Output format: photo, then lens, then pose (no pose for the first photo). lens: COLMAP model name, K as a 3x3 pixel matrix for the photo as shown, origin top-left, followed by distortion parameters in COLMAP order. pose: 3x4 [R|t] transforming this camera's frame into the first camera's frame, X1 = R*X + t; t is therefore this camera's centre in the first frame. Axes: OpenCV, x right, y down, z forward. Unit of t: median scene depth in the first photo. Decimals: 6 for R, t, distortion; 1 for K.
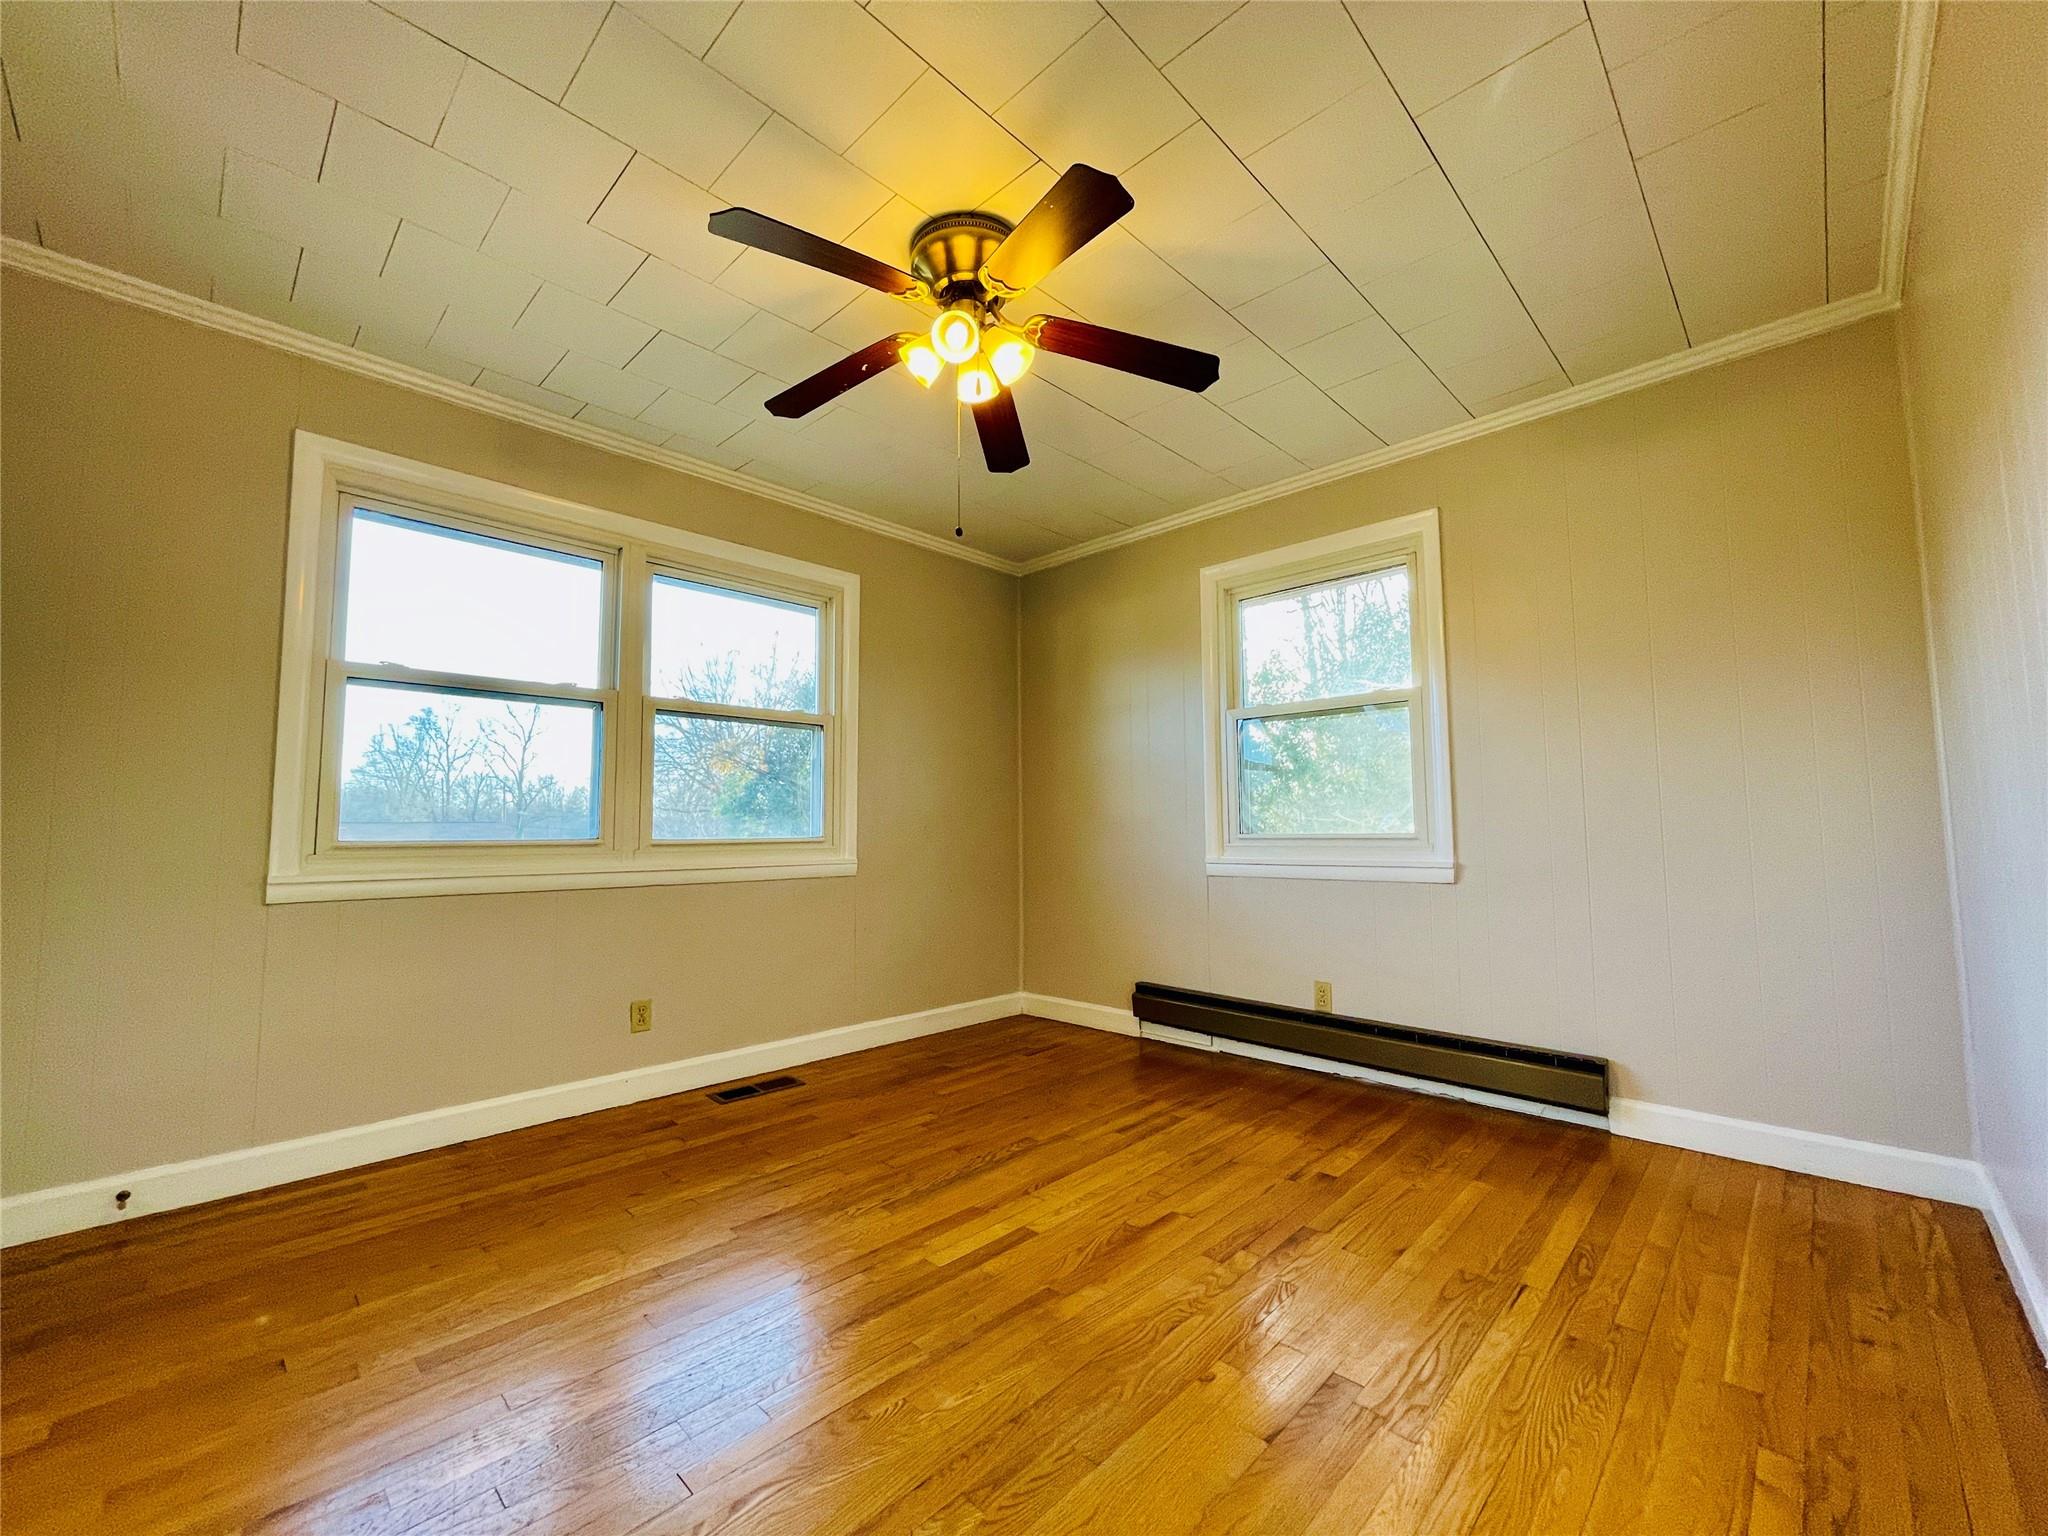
lens RADIAL K [[833.1, 0, 1043.0], [0, 833.1, 774.6], [0, 0, 1]] dist [-0.002505, 0.000998]
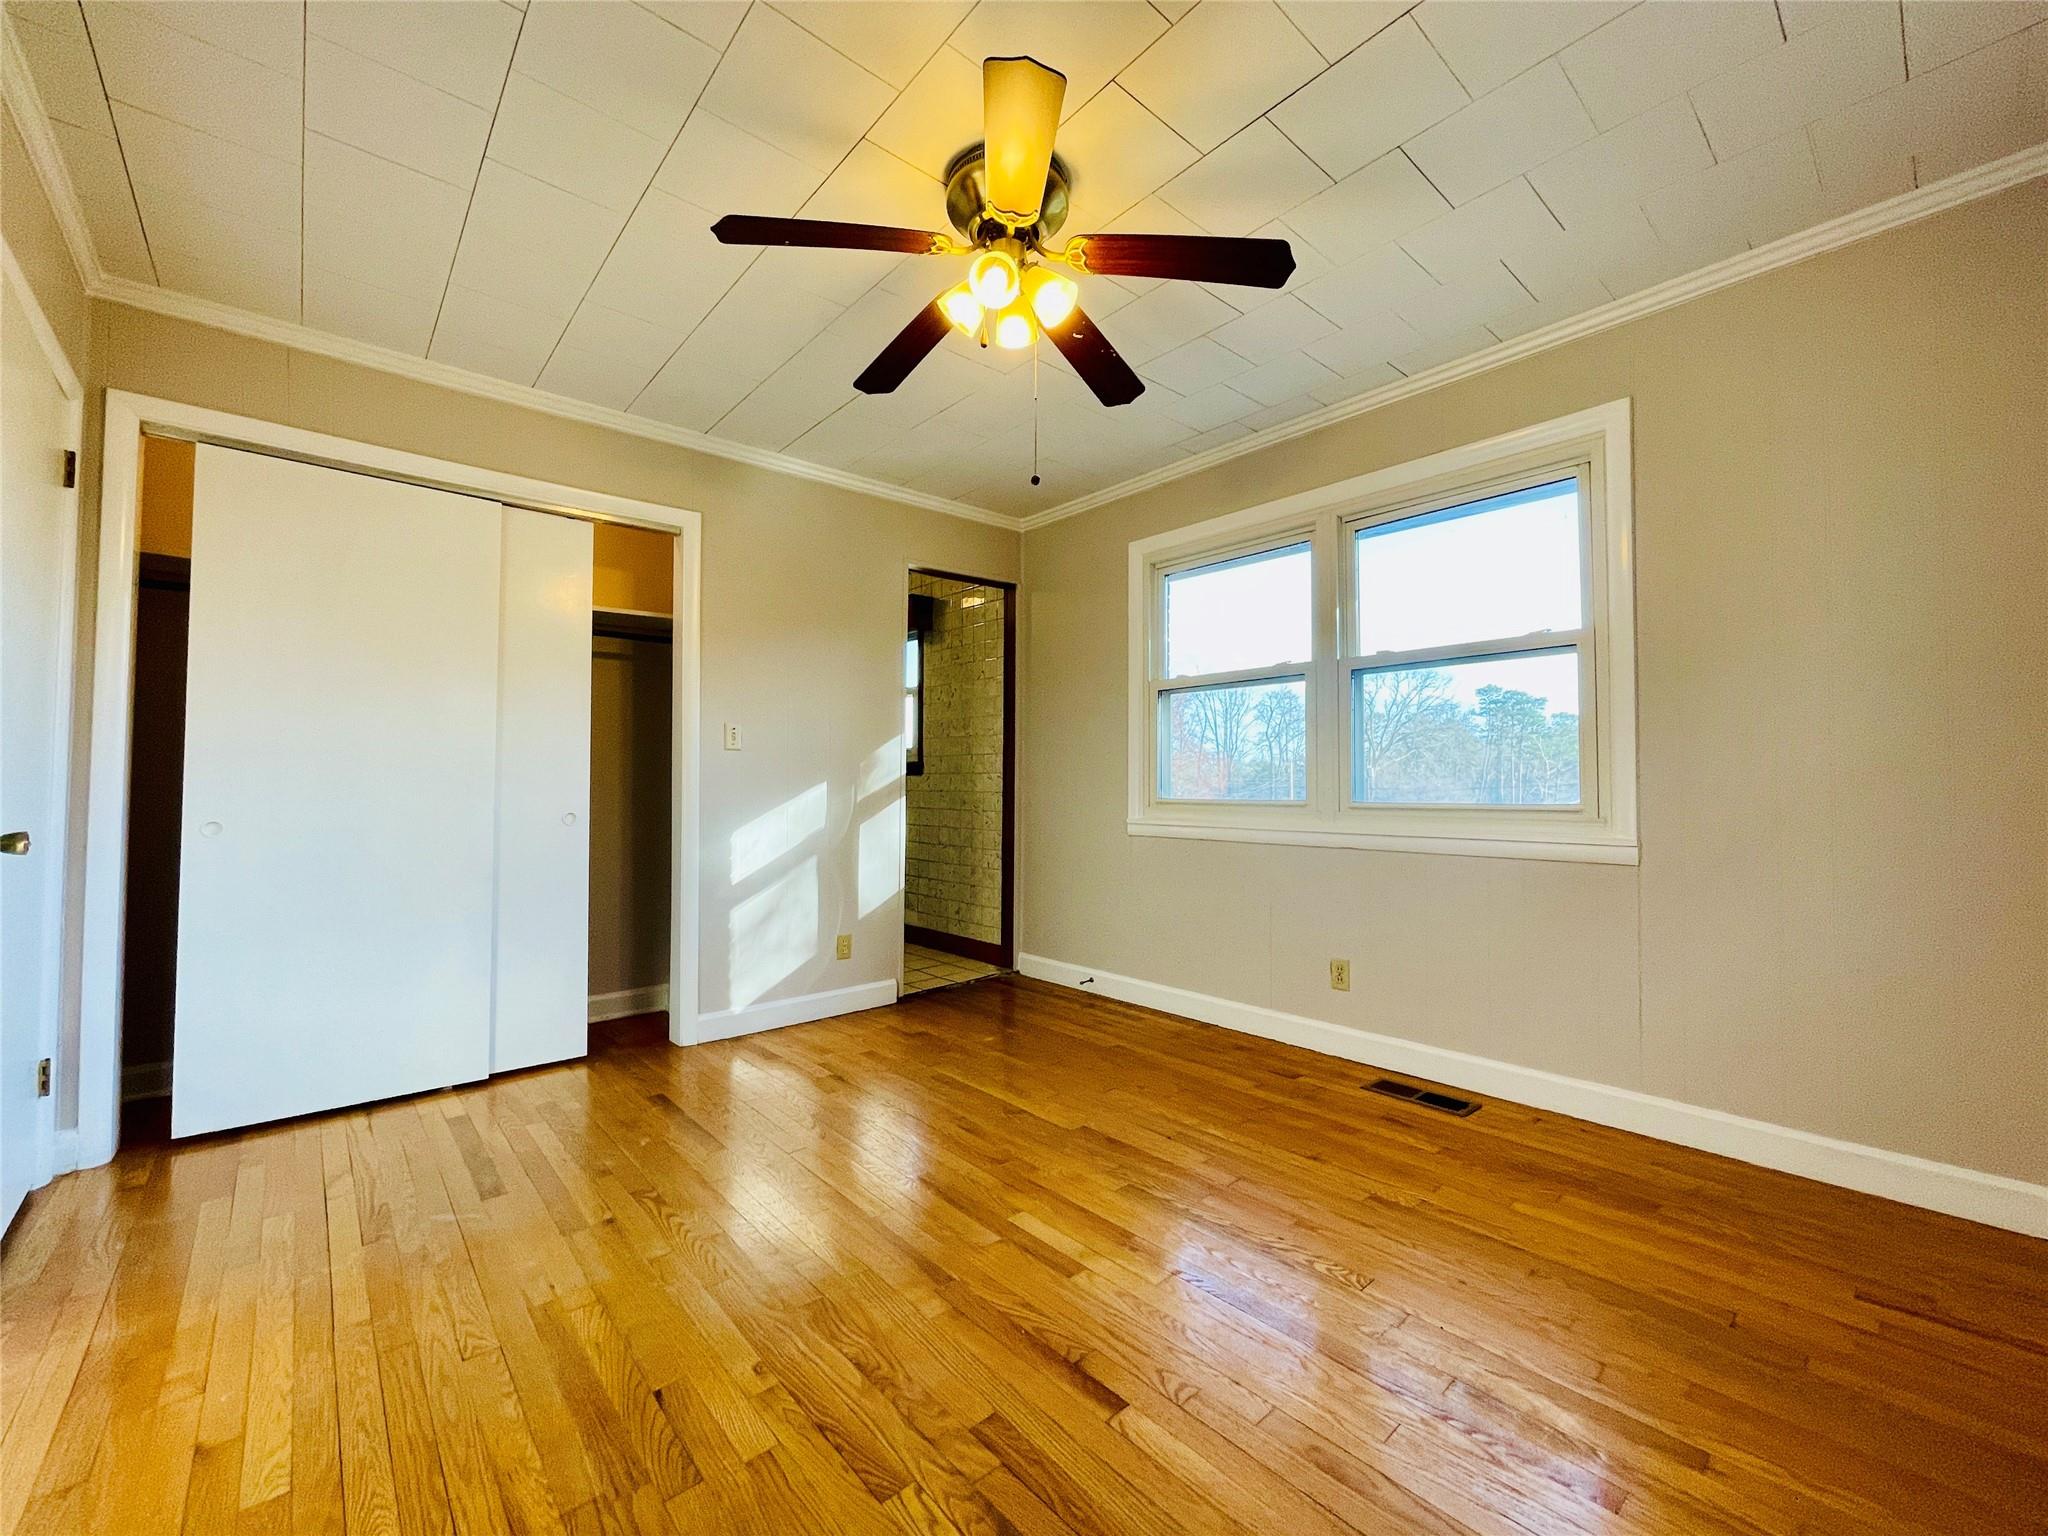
lens RADIAL K [[833.1, 0, 1018.8], [0, 833.1, 765.5], [0, 0, 1]] dist [-0.002505, 0.000998]
pose [[-0.096860, -0.021625, -0.995063, 0.583313], [0.065133, 0.997483, -0.028017, 0.038131], [0.993165, -0.067525, -0.095207, 0.733319]]
